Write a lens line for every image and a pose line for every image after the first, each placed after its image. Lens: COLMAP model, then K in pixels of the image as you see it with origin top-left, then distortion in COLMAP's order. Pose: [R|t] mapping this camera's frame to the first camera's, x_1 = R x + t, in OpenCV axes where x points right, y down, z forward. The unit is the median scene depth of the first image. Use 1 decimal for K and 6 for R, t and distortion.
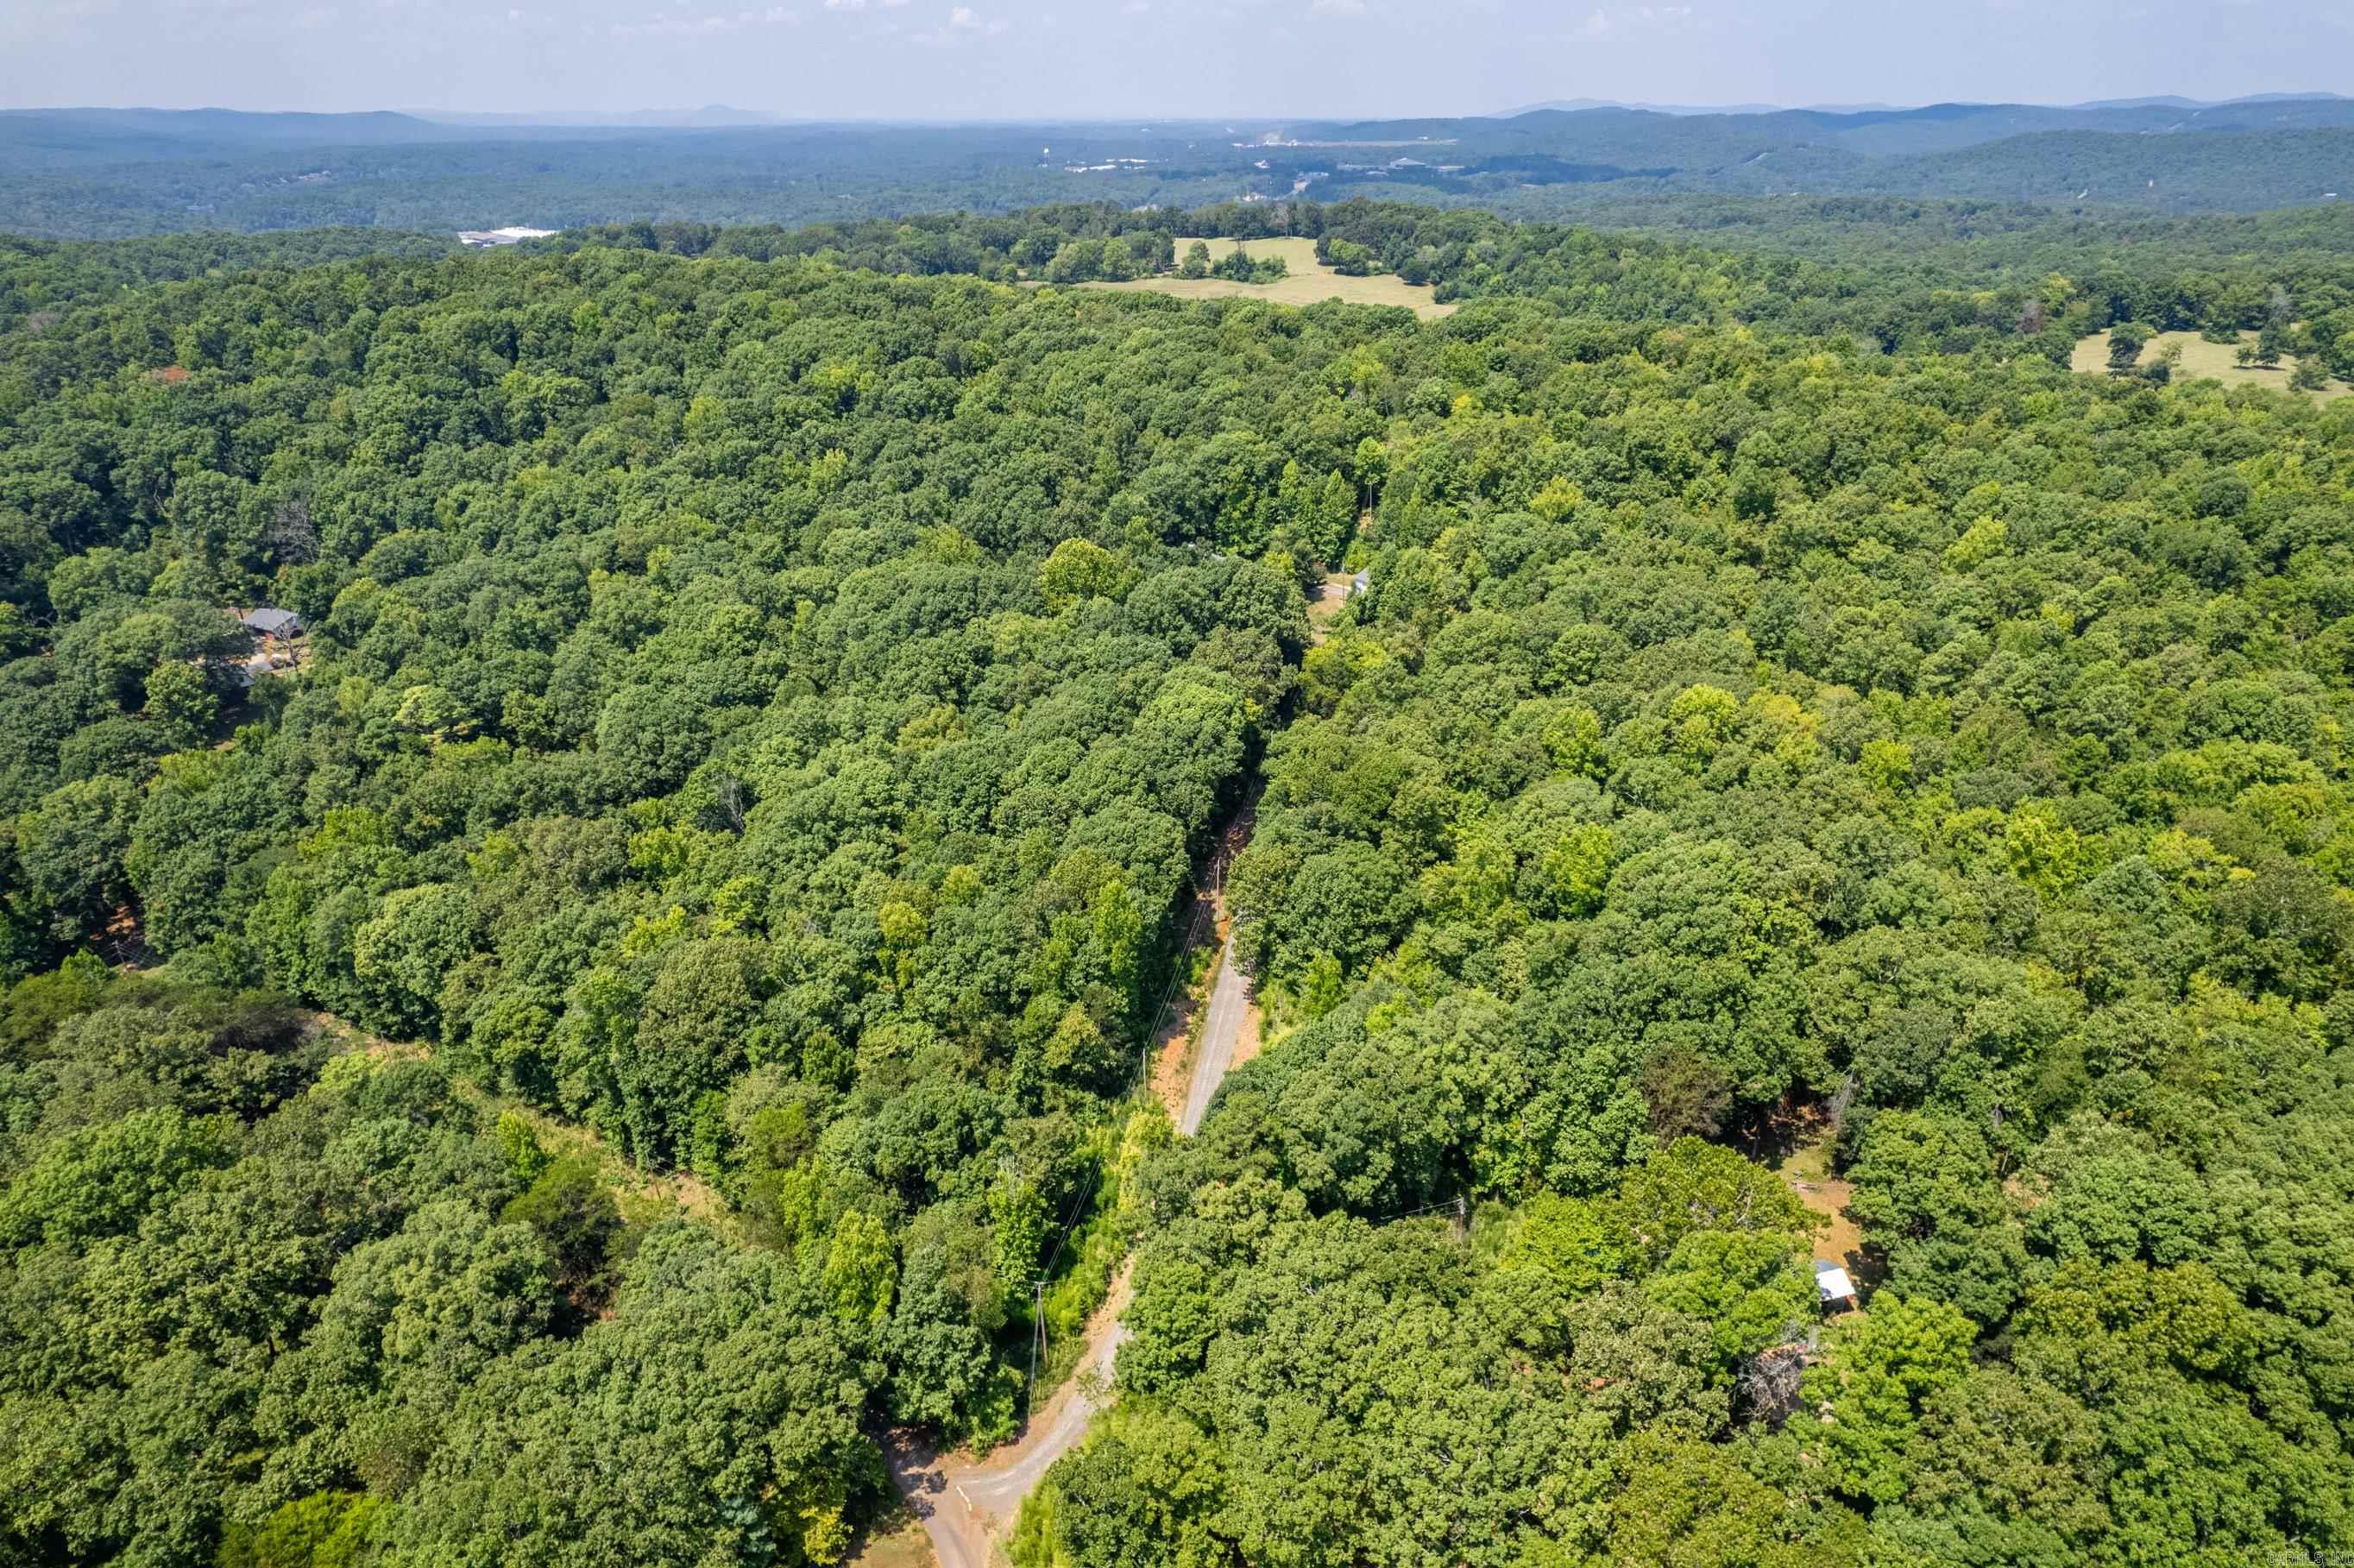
lens RADIAL K [[1498.0, 0, 1177.0], [0, 1498.0, 784.0], [0, 0, 1]] dist [-0.071214, 0.079067]
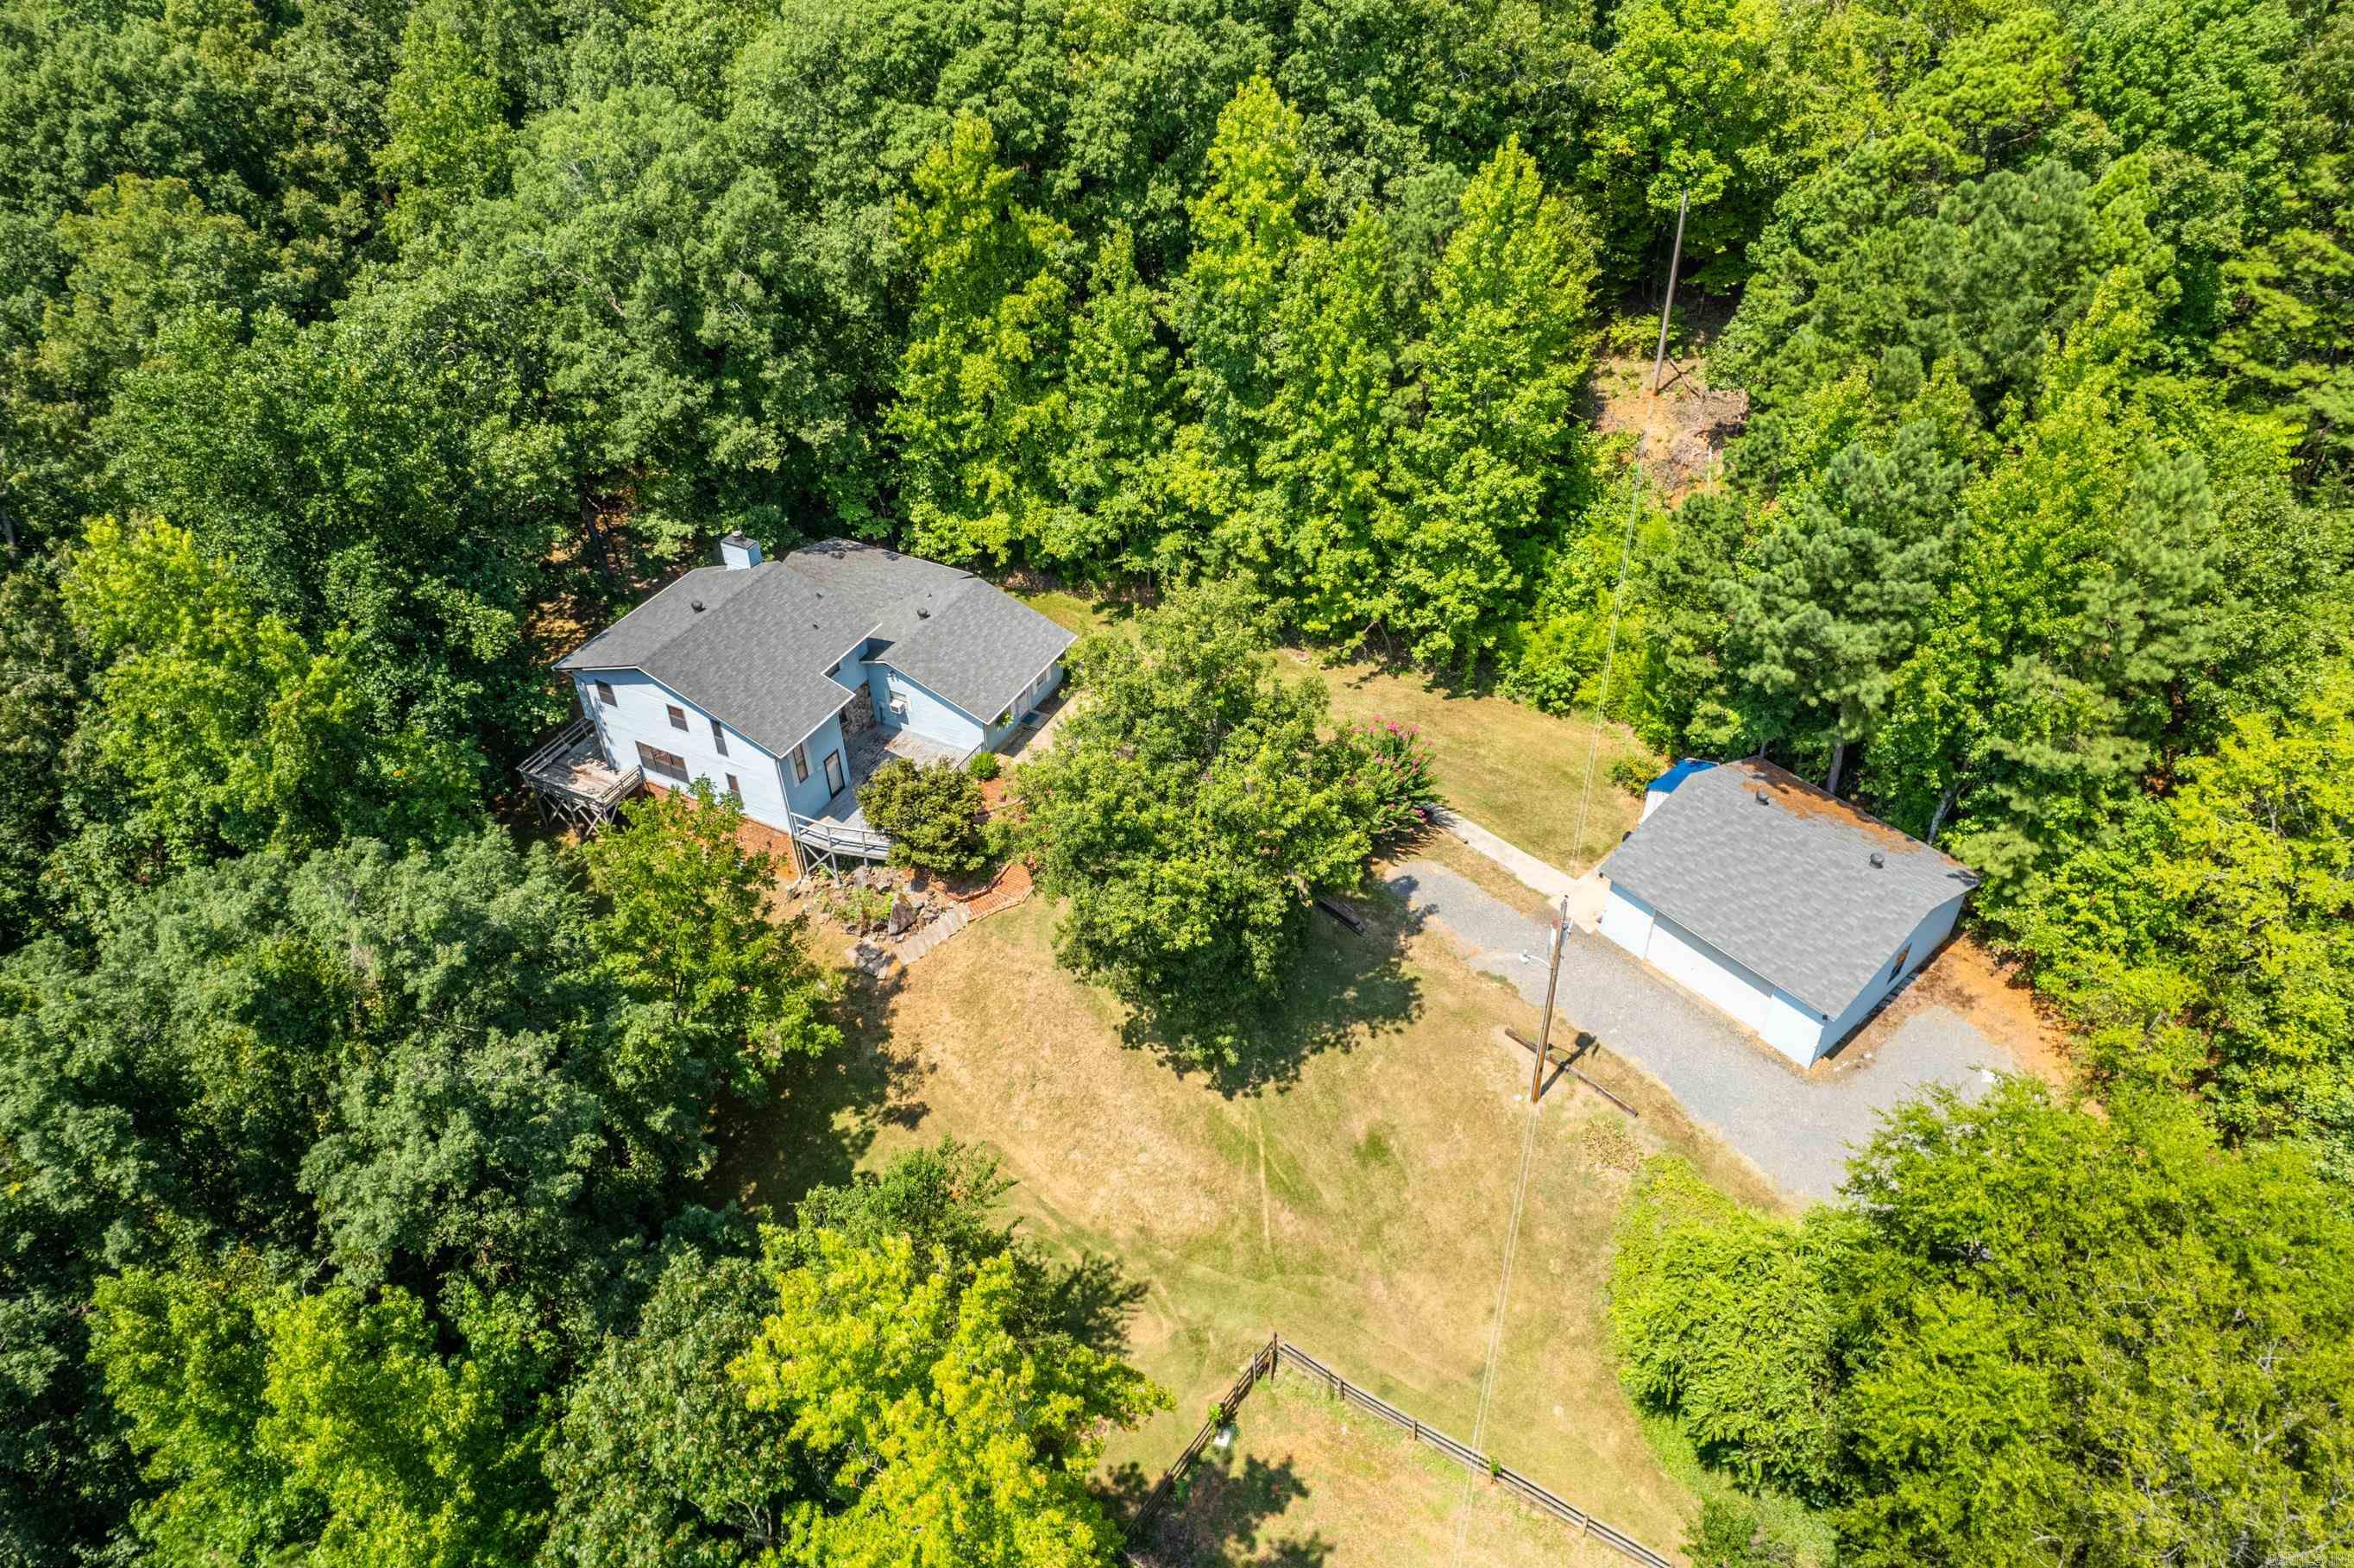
lens RADIAL K [[1498.0, 0, 1177.0], [0, 1498.0, 784.0], [0, 0, 1]] dist [-0.071214, 0.079067]
pose [[0.999344, 0.013724, -0.033500, 0.121355], [-0.004733, 0.966945, 0.254943, -0.296274], [0.035891, -0.254617, 0.966376, 1.327734]]
